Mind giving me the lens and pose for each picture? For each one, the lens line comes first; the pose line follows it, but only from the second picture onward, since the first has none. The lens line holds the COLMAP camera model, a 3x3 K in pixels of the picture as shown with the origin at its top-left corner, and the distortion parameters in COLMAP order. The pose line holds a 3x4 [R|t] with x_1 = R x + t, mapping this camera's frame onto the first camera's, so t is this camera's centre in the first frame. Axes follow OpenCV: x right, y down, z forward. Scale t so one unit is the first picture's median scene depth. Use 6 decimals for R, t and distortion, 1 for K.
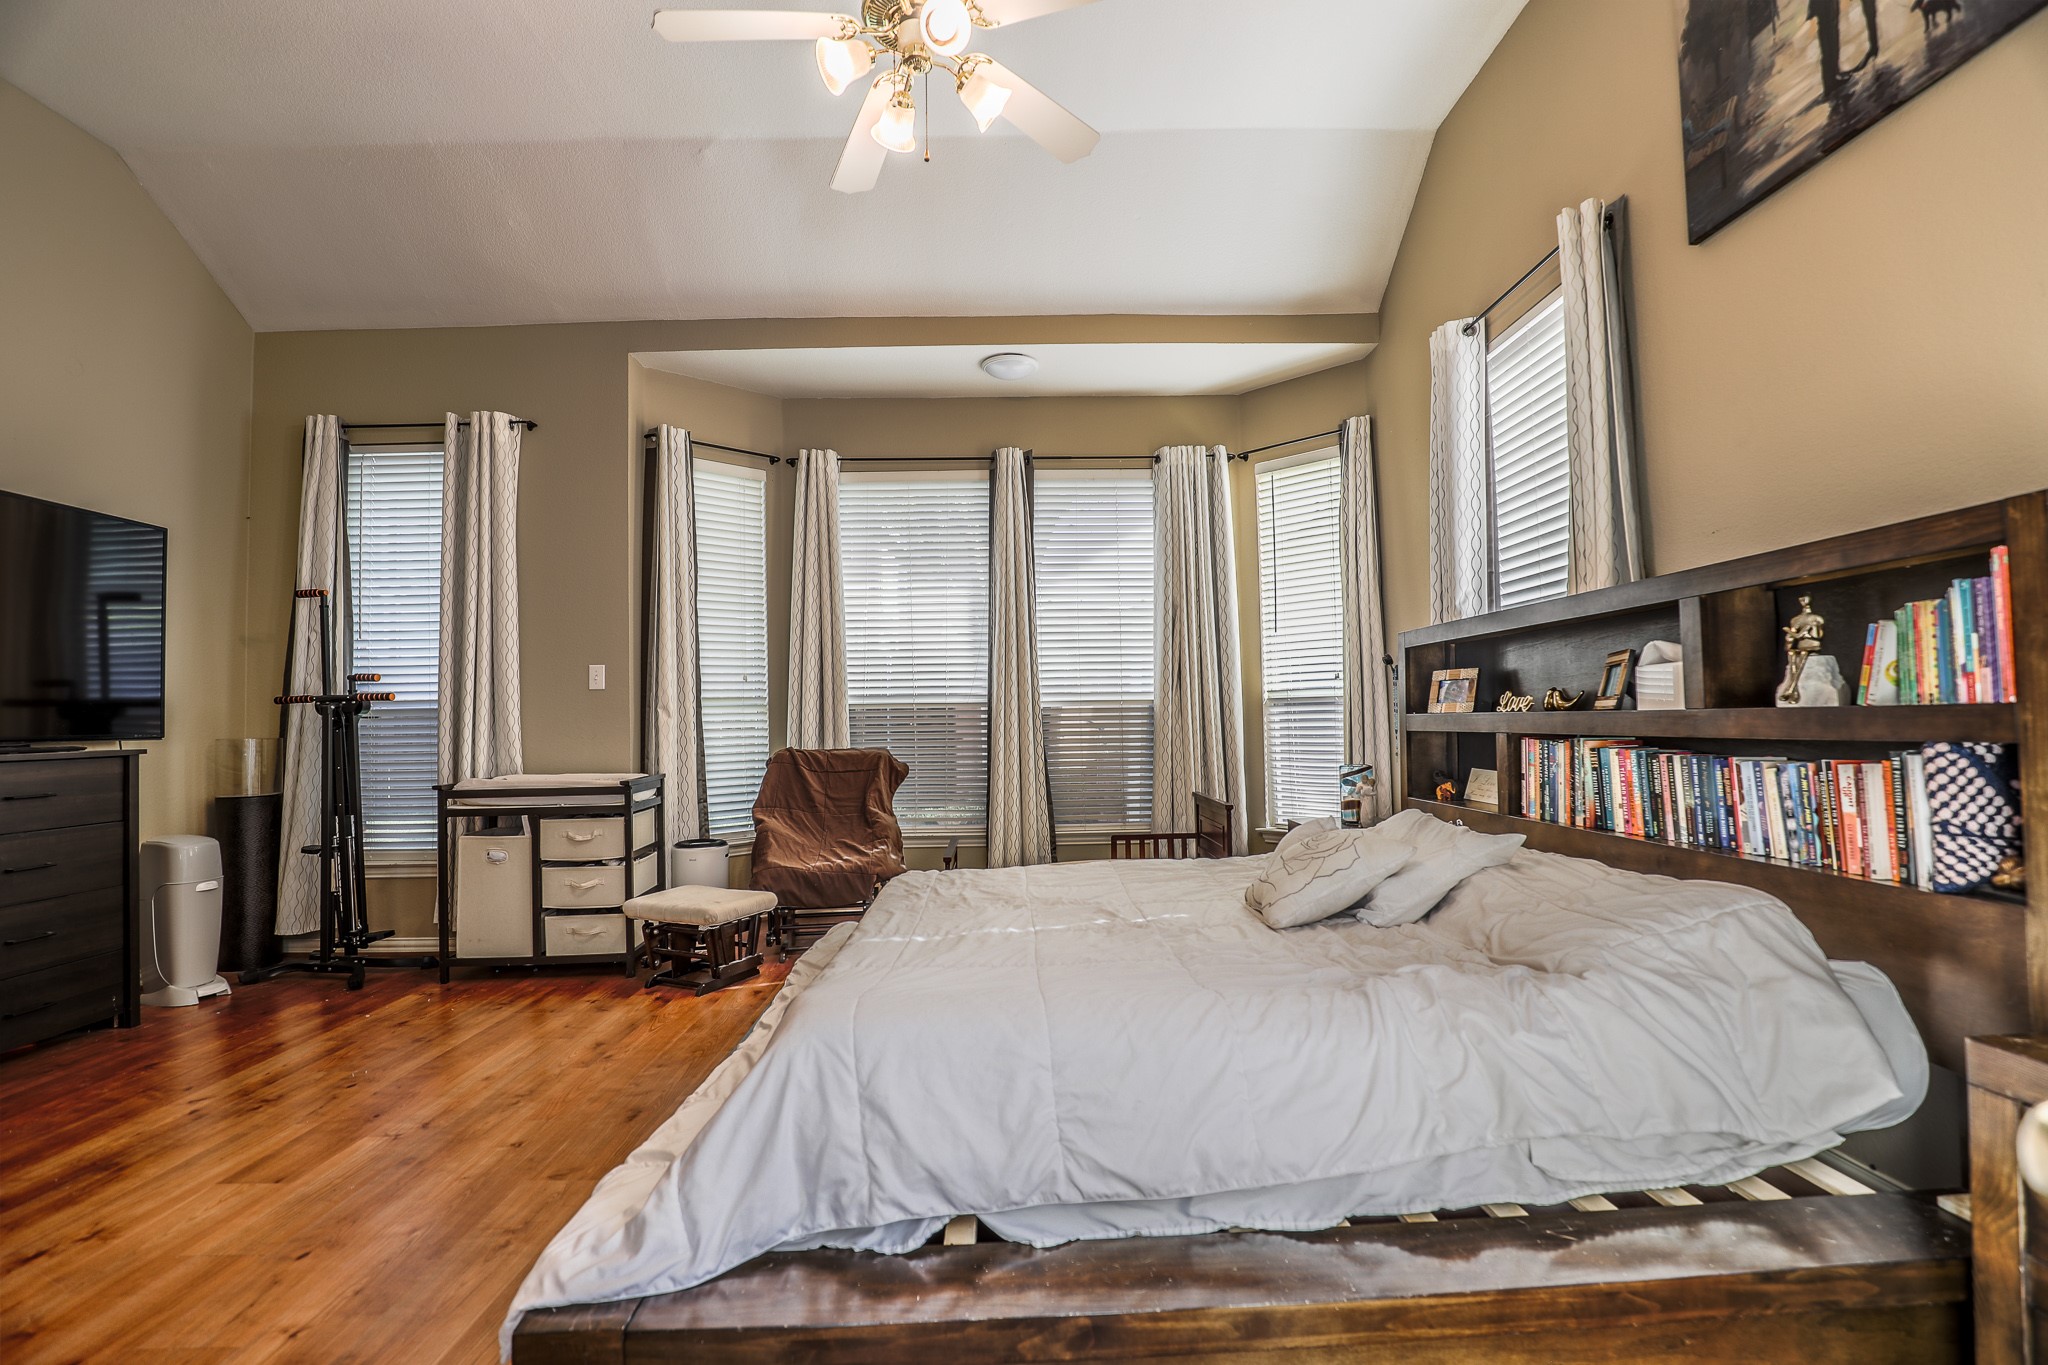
lens RADIAL K [[944.4, 0, 1057.1], [0, 944.4, 676.2], [0, 0, 1]] dist [-0.005178, 0.000714]
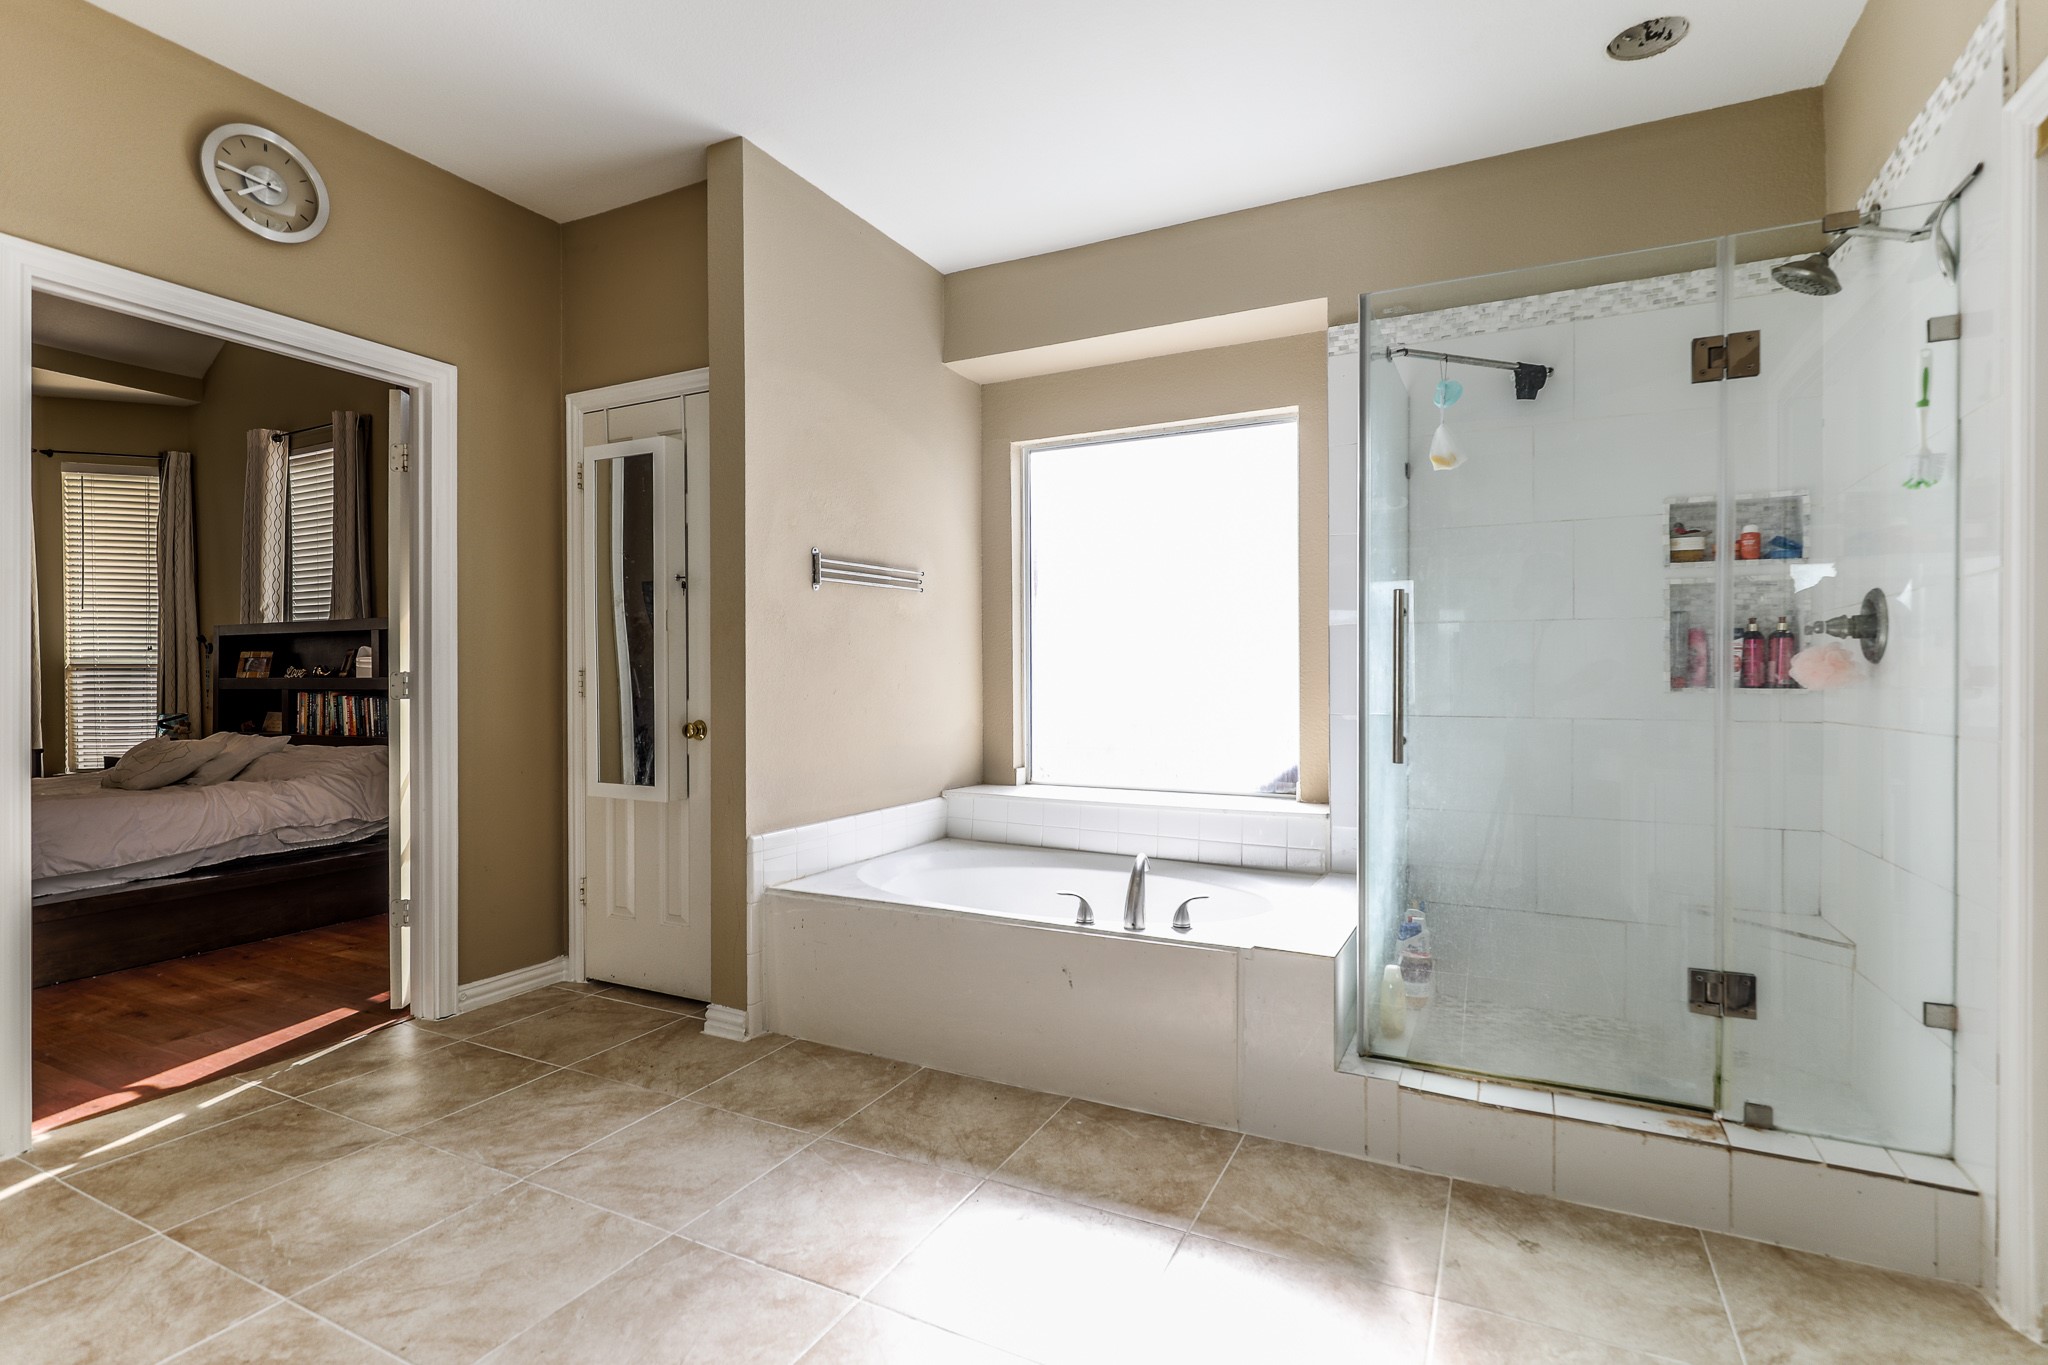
lens RADIAL K [[946.9, 0, 1024.0], [0, 946.9, 682.5], [0, 0, 1]] dist [0.002906, 0.000773]
pose [[0.478889, 0.015546, 0.877738, -0.465416], [-0.046654, 0.998881, 0.007762, -0.033845], [-0.876635, -0.044667, 0.479078, -1.155484]]
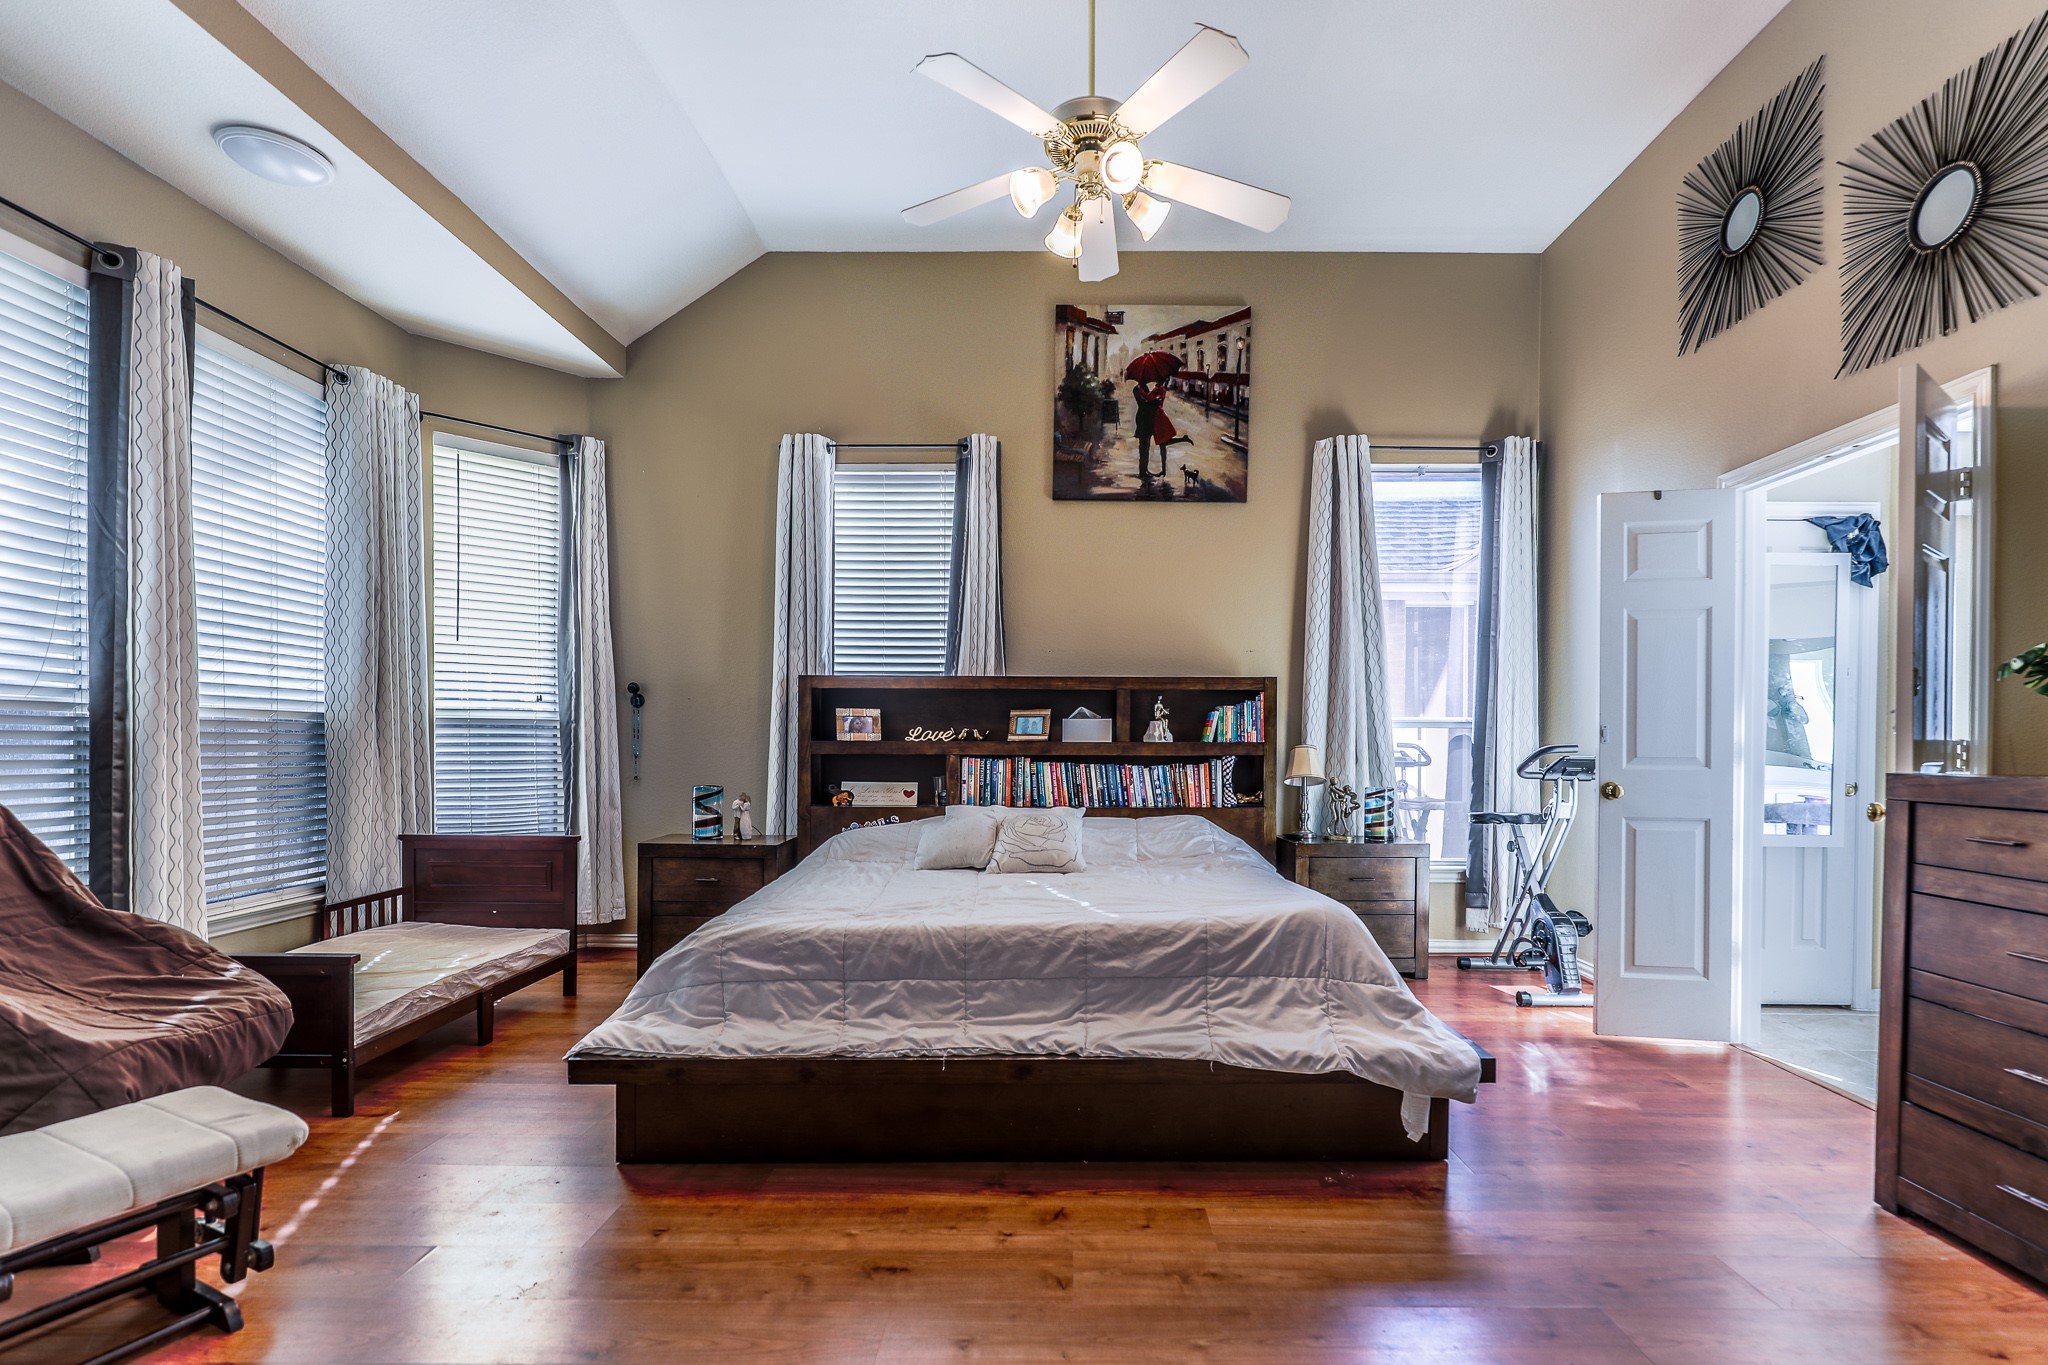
lens RADIAL K [[957.2, 0, 1023.5], [0, 957.2, 738.3], [0, 0, 1]] dist [0.030160, 0.000267]
pose [[0.063681, 0.018190, 0.997805, -1.122620], [-0.051366, 0.998568, -0.014925, 0.052178], [-0.996648, -0.050303, 0.064524, 0.808200]]
